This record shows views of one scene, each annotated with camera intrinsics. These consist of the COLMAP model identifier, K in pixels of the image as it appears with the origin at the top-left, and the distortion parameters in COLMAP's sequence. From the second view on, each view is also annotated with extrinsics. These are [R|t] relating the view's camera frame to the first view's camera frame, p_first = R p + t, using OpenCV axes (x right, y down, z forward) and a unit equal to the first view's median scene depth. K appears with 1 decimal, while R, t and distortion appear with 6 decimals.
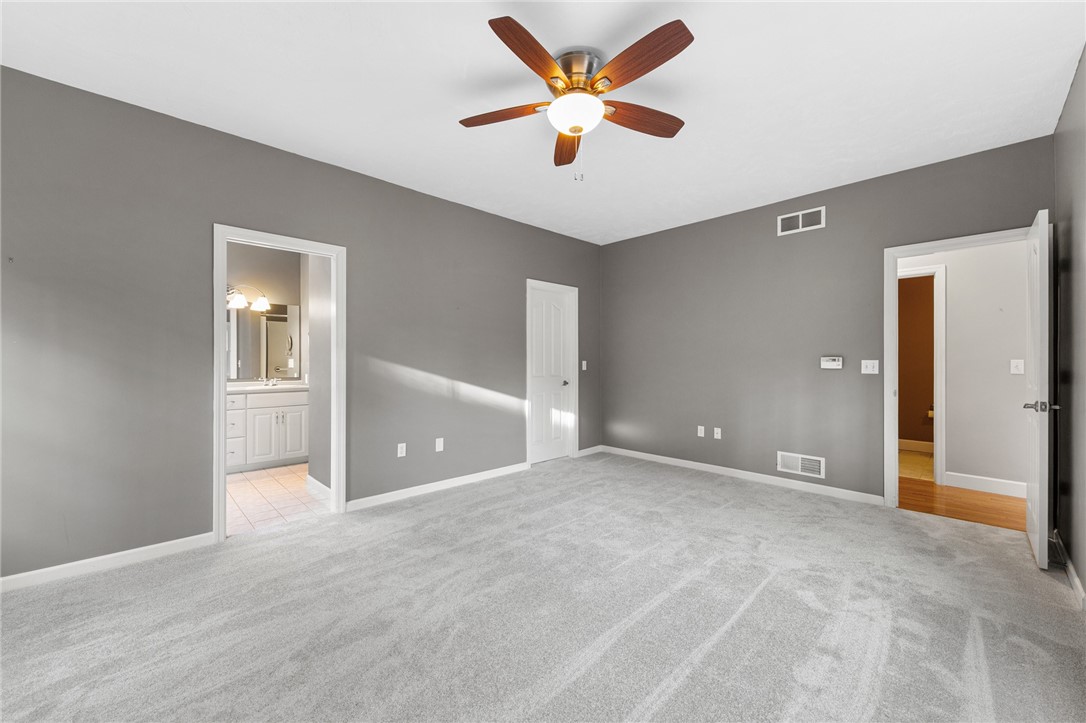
lens RADIAL K [[430.6, 0, 541.9], [0, 430.6, 361.0], [0, 0, 1]] dist [-0.000600, -0.001570]
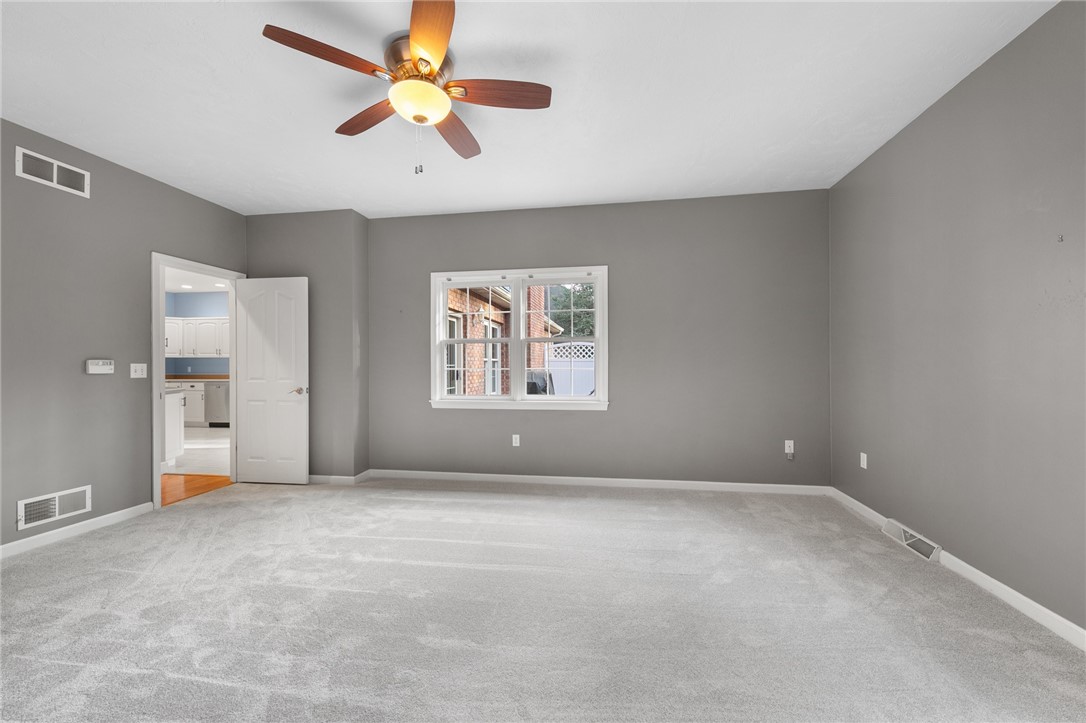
lens RADIAL K [[430.6, 0, 541.5], [0, 430.6, 365.2], [0, 0, 1]] dist [-0.000600, -0.001570]
pose [[-0.610044, 0.004270, 0.792356, -0.534298], [0.006903, 0.999976, -0.000074, 0.007789], [-0.792337, 0.005424, -0.610059, 0.882446]]
